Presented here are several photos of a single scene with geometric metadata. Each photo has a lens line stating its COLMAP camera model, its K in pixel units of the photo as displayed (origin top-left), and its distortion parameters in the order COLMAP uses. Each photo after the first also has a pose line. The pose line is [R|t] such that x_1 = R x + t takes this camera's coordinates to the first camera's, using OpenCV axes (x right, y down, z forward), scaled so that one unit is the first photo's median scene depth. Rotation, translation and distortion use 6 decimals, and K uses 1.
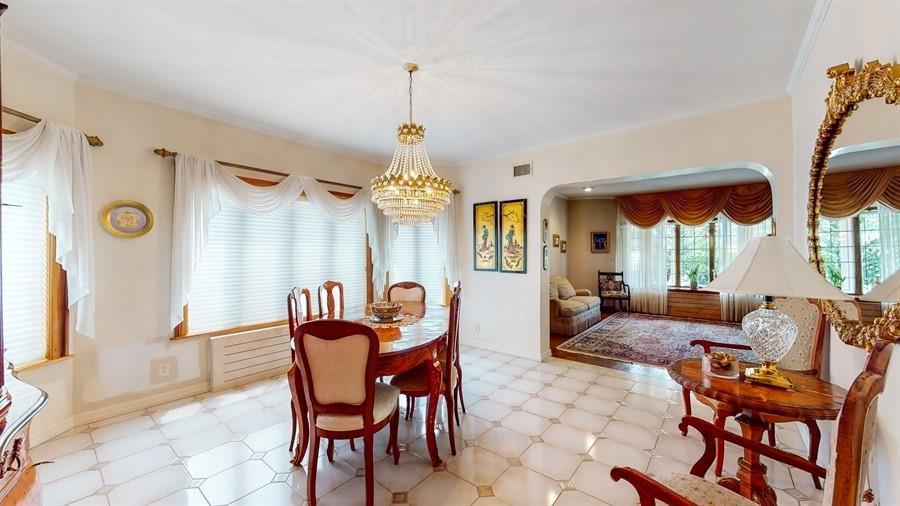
lens RADIAL K [[331.8, 0, 450.0], [0, 331.8, 253.0], [0, 0, 1]] dist [-0.000186, -0.000045]
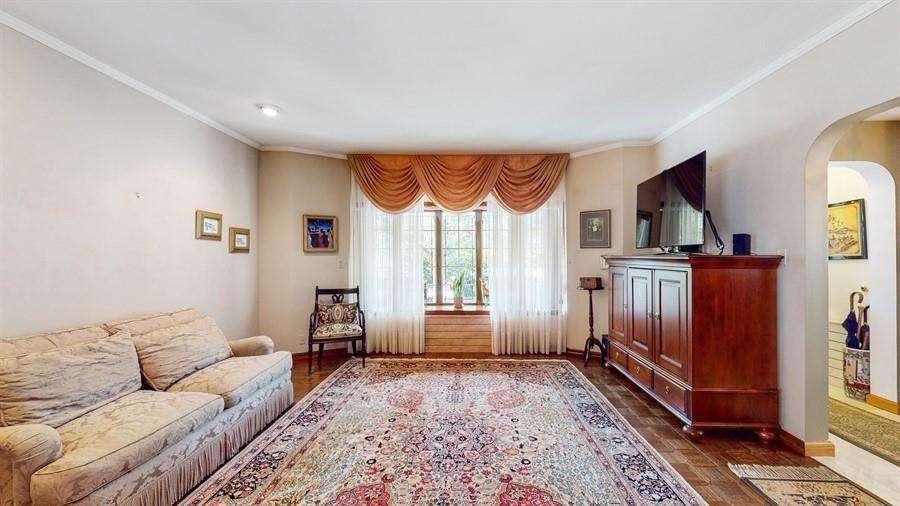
lens RADIAL K [[331.8, 0, 450.0], [0, 331.8, 253.0], [0, 0, 1]] dist [-0.000186, -0.000045]
pose [[0.813309, 0.003865, 0.581819, 0.327118], [0.001974, 0.999954, -0.009402, 0.004280], [-0.581829, 0.008796, 0.813264, 0.458321]]
